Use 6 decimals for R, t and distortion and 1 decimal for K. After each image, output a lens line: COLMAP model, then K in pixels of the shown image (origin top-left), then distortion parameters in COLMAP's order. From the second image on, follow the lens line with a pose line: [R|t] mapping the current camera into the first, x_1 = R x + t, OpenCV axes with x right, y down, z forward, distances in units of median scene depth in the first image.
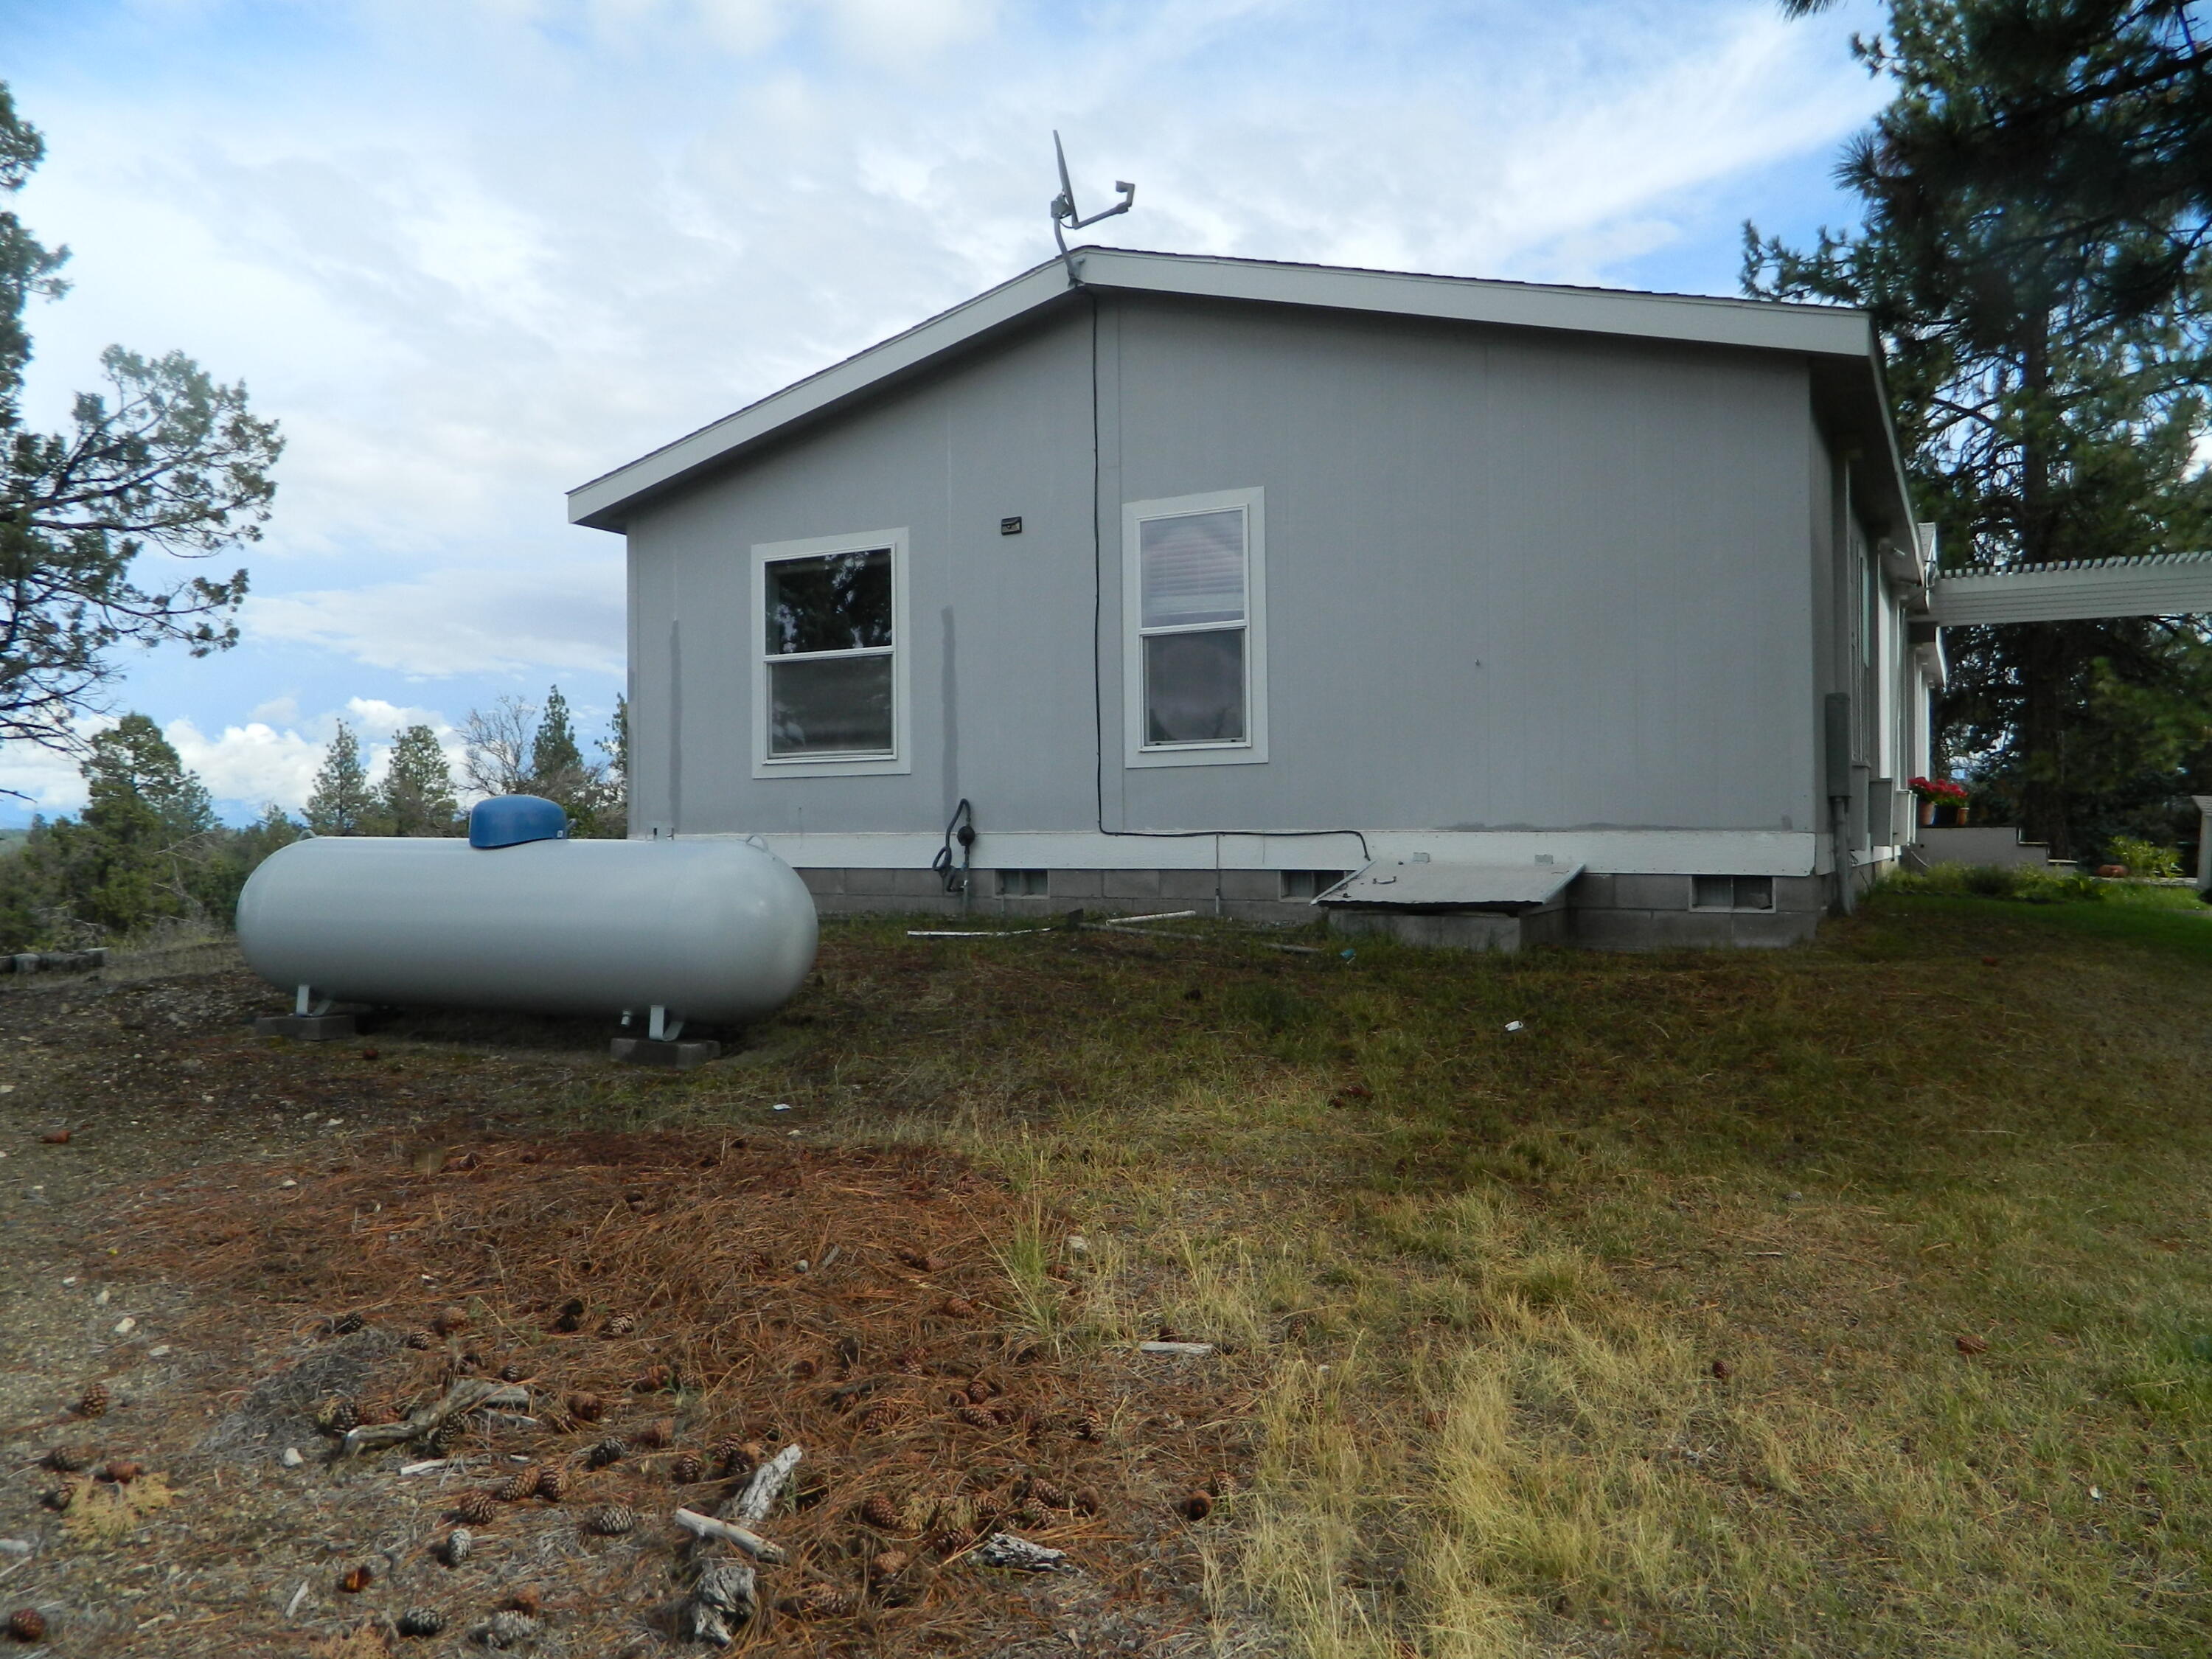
lens RADIAL K [[1621.1, 0, 1106.8], [0, 1621.1, 832.8], [0, 0, 1]] dist [0.000252, 0.000249]
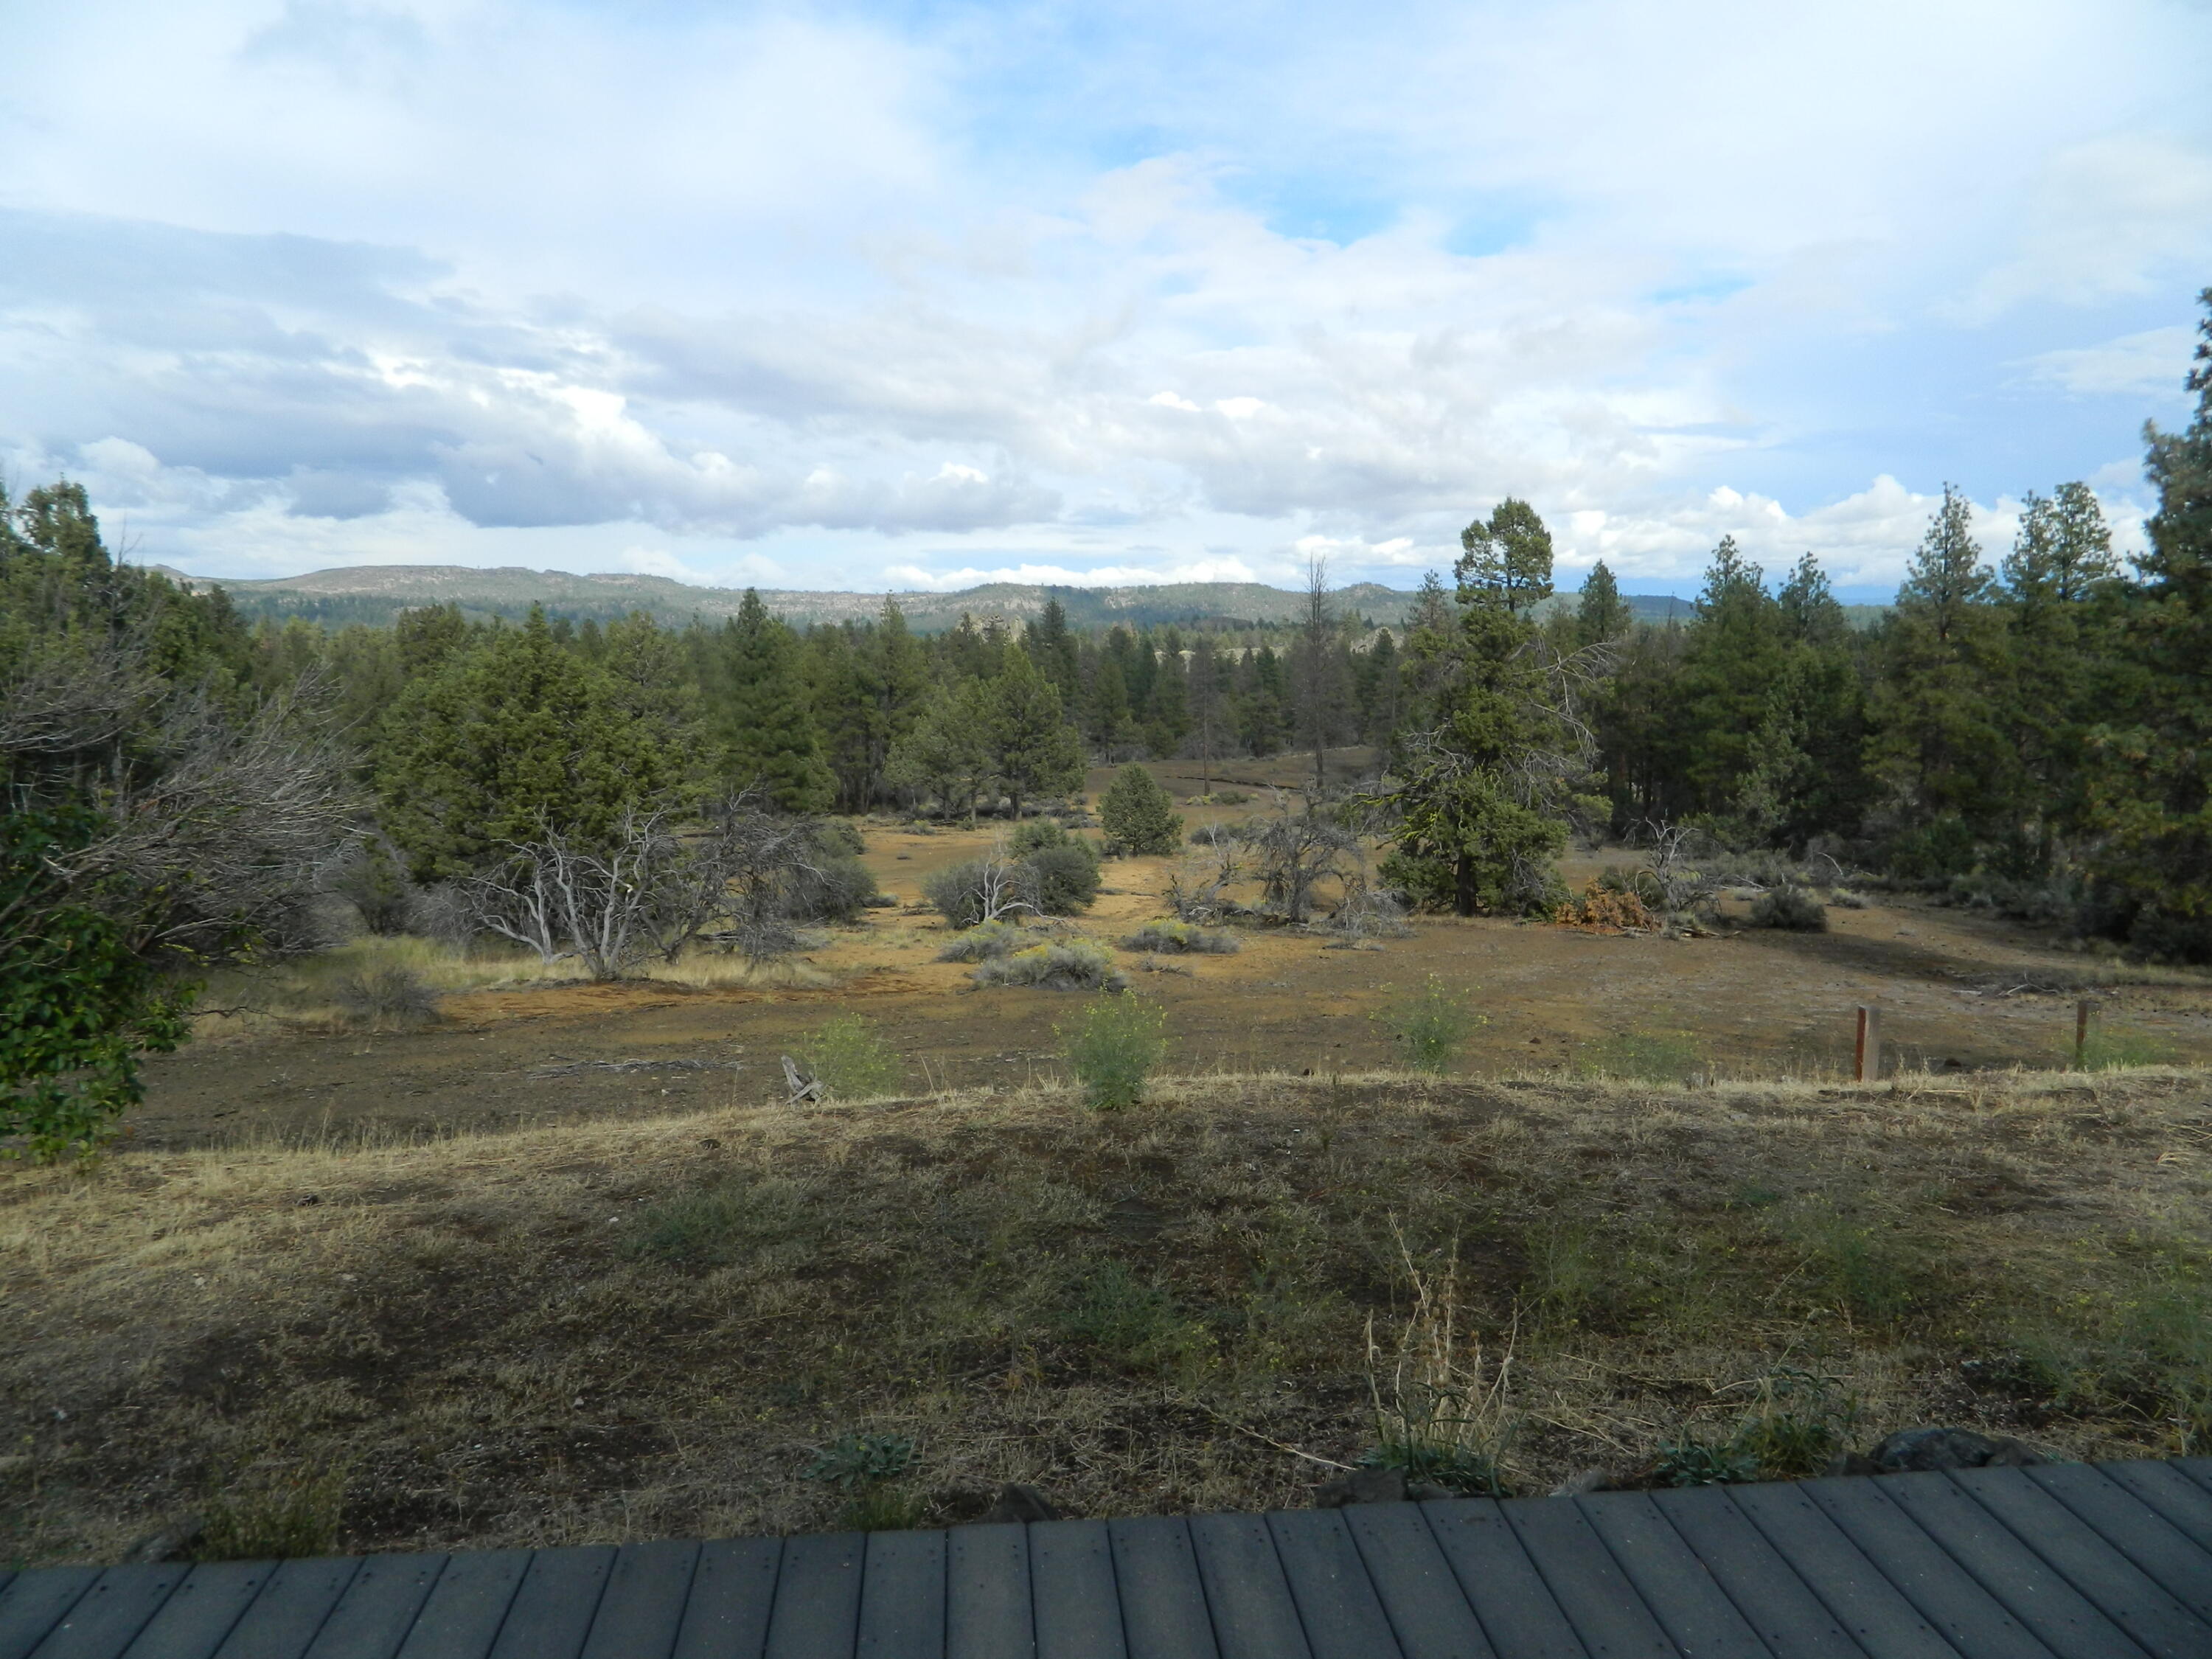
lens RADIAL K [[1621.1, 0, 1105.9], [0, 1621.1, 829.3], [0, 0, 1]] dist [0.000252, 0.000249]
pose [[0.533185, 0.100505, -0.840007, -0.000896], [0.015193, 0.991621, 0.128289, -0.009202], [0.845862, -0.081164, 0.527190, 0.208514]]
